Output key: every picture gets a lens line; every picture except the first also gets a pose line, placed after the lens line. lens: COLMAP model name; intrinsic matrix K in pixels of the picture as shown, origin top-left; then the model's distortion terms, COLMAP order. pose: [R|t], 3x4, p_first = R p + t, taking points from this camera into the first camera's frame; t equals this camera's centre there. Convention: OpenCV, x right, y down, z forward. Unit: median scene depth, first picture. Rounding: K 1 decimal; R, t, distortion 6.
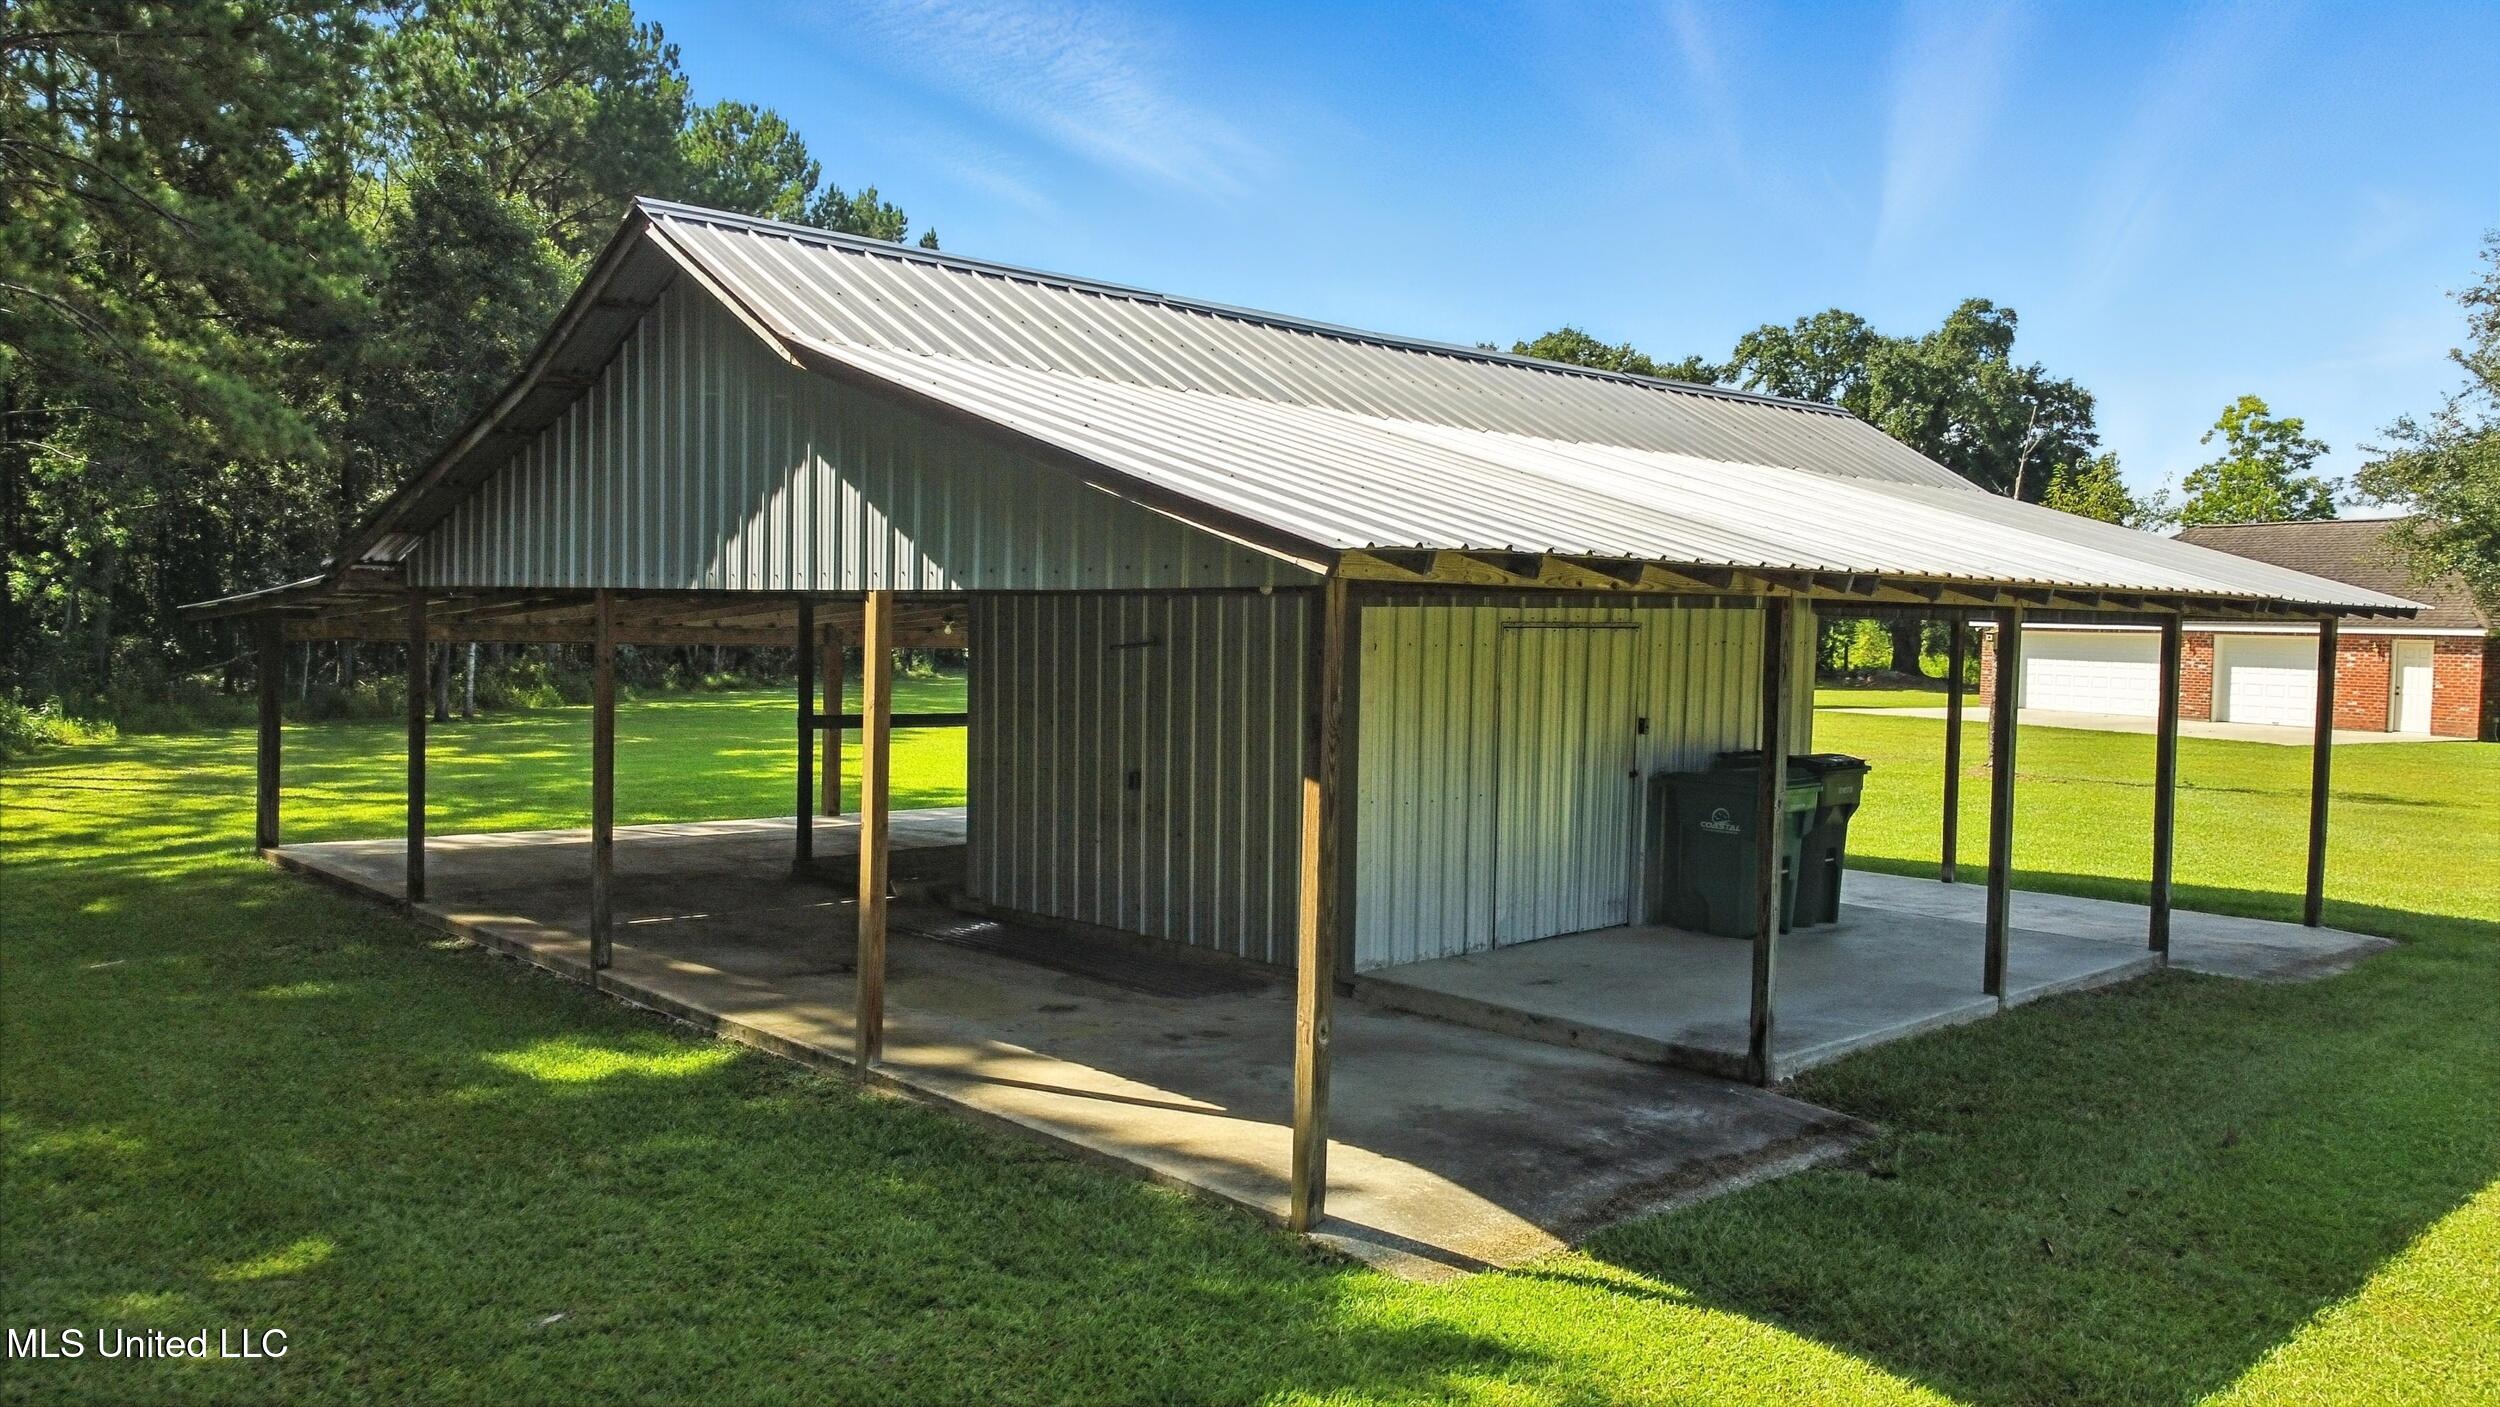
lens RADIAL K [[1889.0, 0, 1250.0], [0, 1889.0, 703.5], [0, 0, 1]] dist [0.005969, 0.004901]
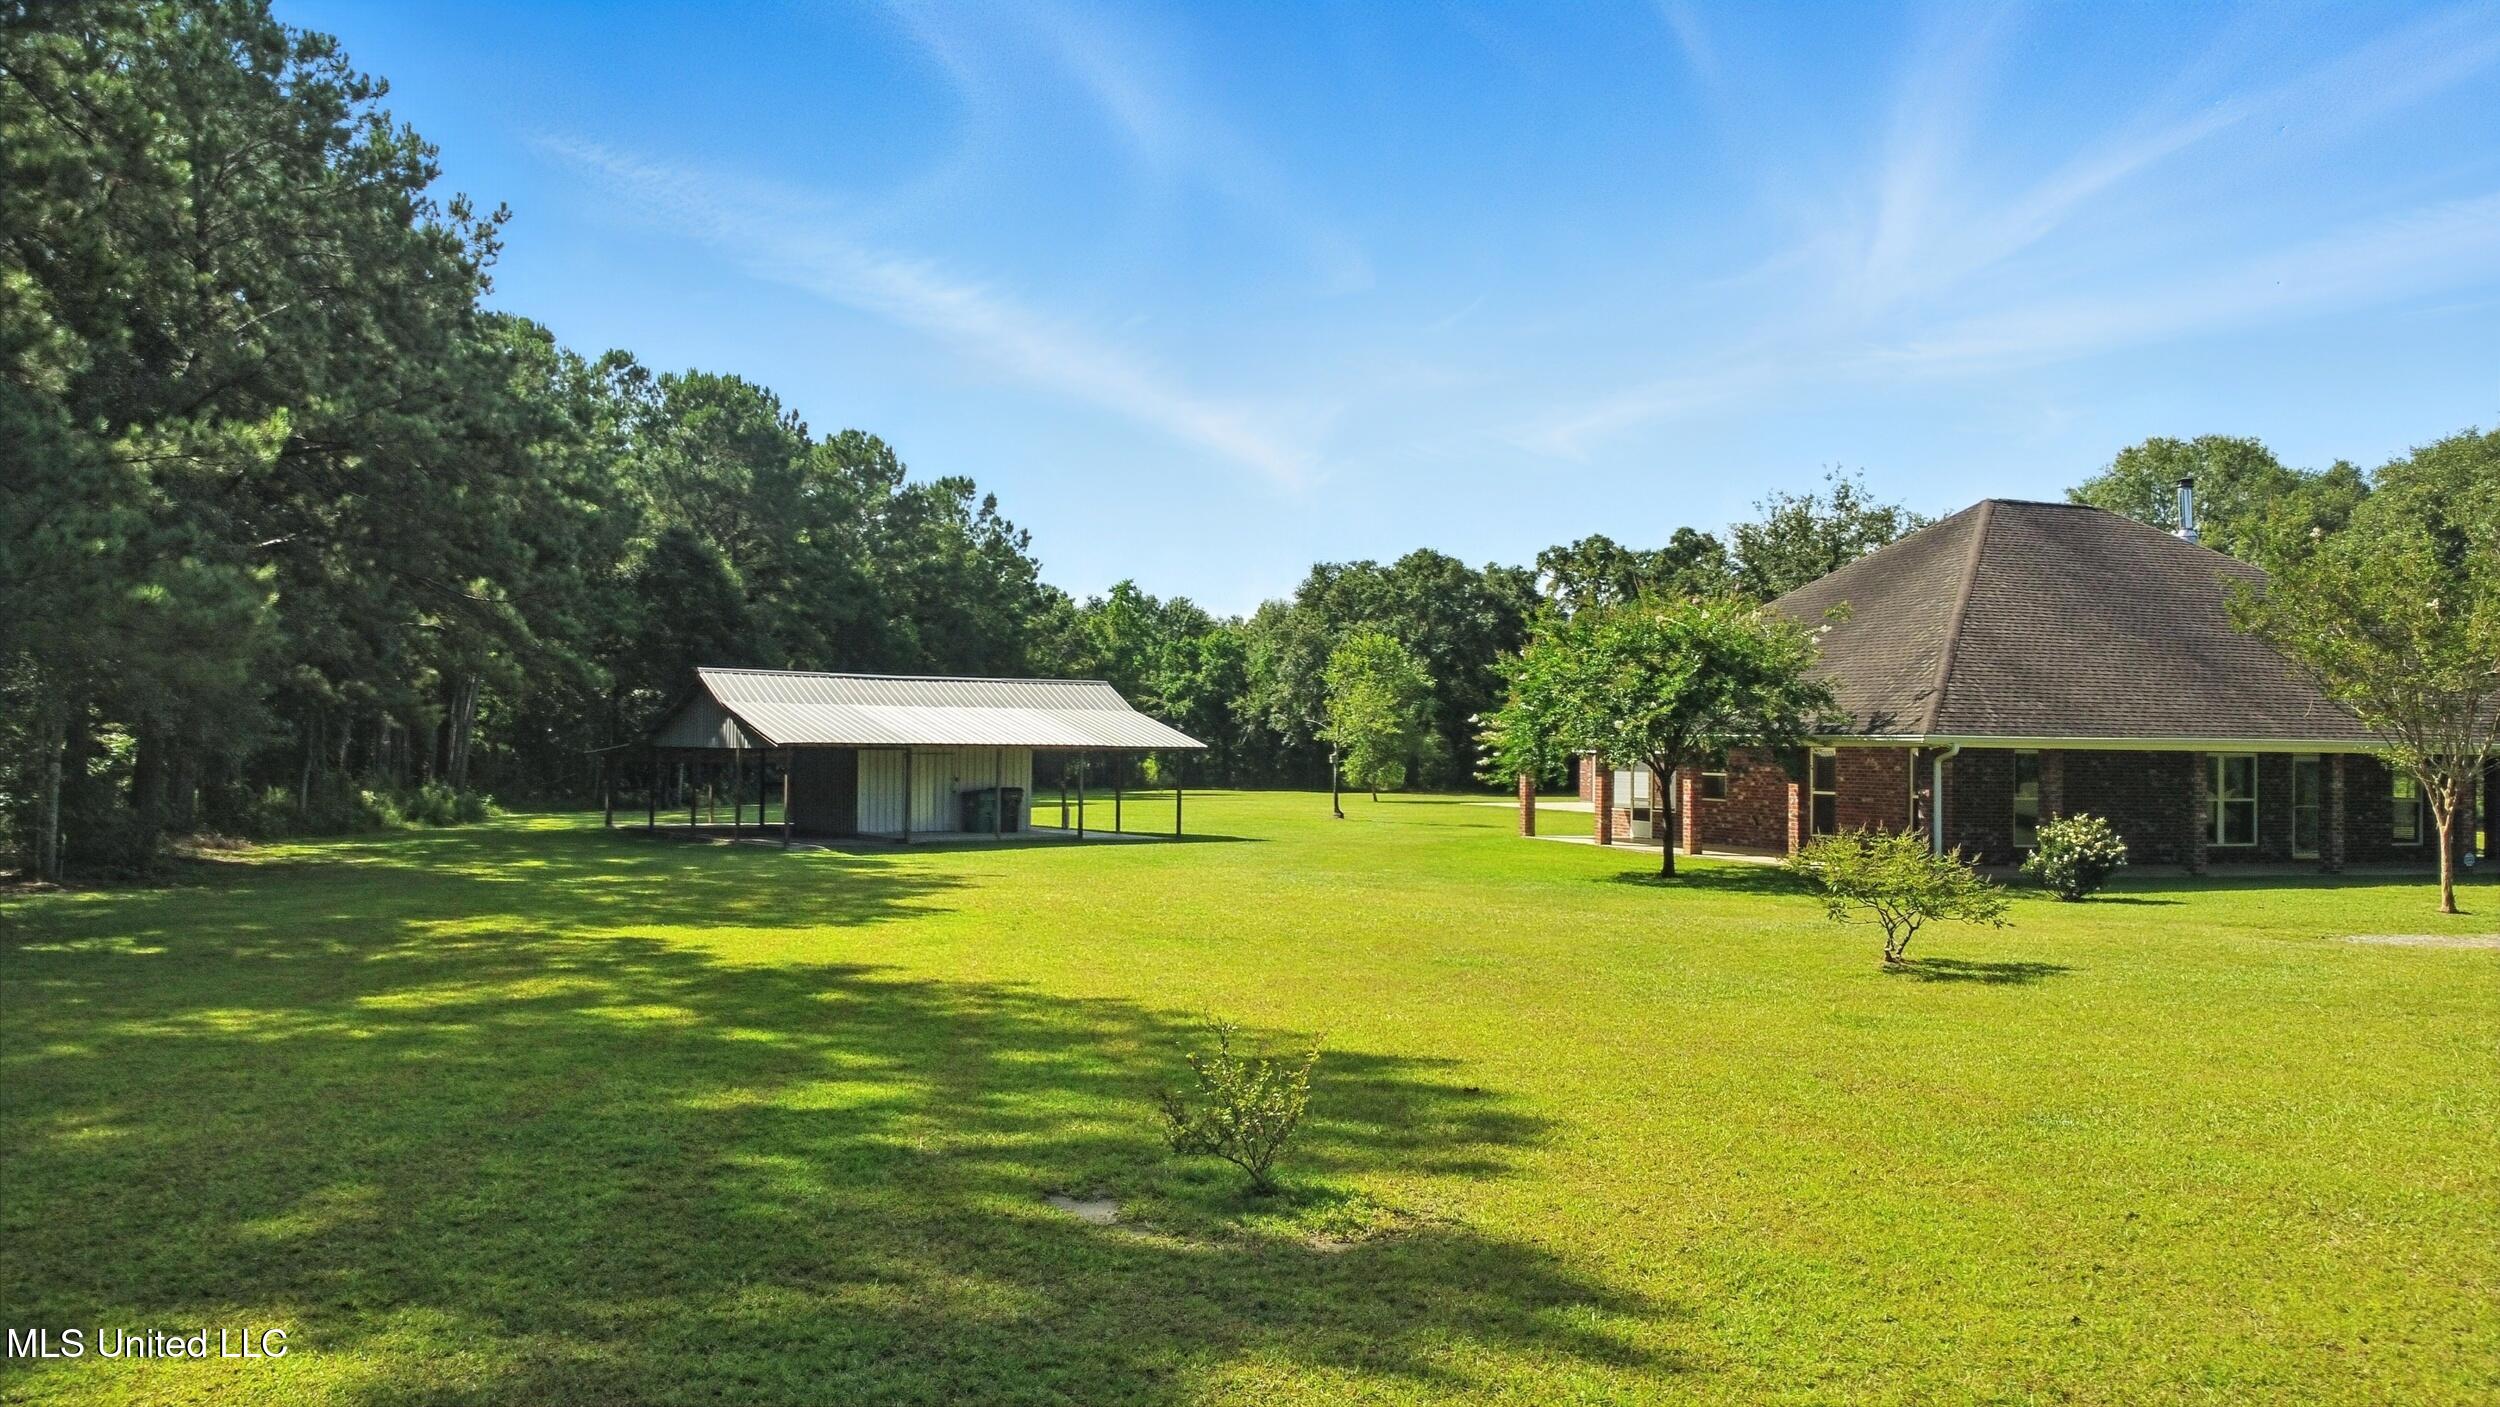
lens RADIAL K [[1889.0, 0, 1250.0], [0, 1889.0, 703.5], [0, 0, 1]] dist [0.005969, 0.004901]
pose [[0.994031, -0.013908, -0.108204, 0.226287], [0.006096, 0.997372, -0.072194, 0.025837], [0.108924, 0.071103, 0.991504, -0.513778]]
